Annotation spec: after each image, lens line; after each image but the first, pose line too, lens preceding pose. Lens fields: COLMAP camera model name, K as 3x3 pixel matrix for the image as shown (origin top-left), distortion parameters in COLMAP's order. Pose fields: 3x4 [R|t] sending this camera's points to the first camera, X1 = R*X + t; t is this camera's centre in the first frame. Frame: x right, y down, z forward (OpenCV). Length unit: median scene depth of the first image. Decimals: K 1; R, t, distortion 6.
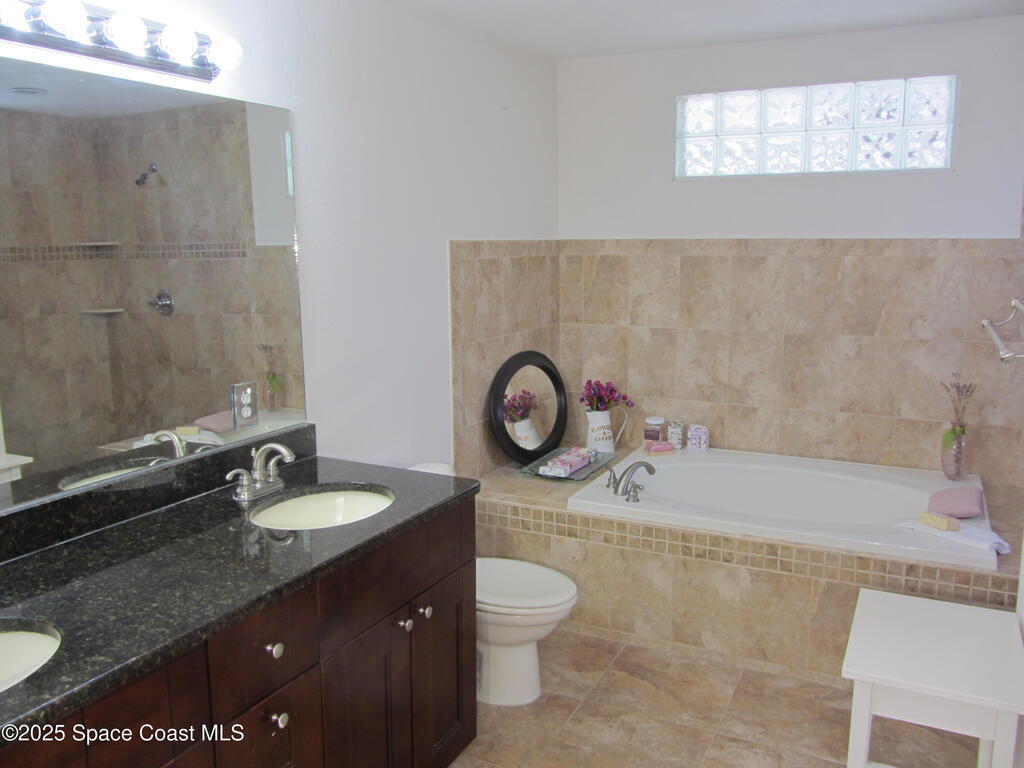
lens RADIAL K [[843.8, 0, 510.9], [0, 843.8, 387.1], [0, 0, 1]] dist [-0.043727, -0.005567]
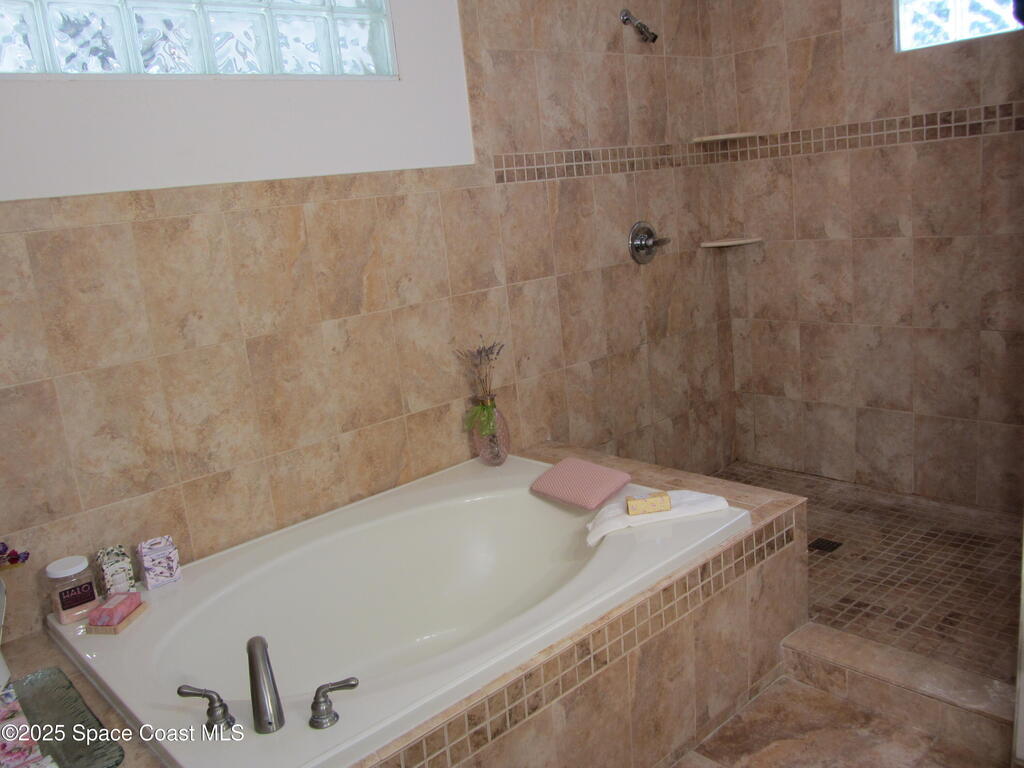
lens RADIAL K [[843.8, 0, 511.6], [0, 843.8, 376.0], [0, 0, 1]] dist [-0.043727, -0.005567]
pose [[0.346405, -0.226543, 0.910320, -0.176061], [0.257231, 0.956146, 0.140063, -0.076668], [-0.902129, 0.185644, 0.389487, 0.612491]]
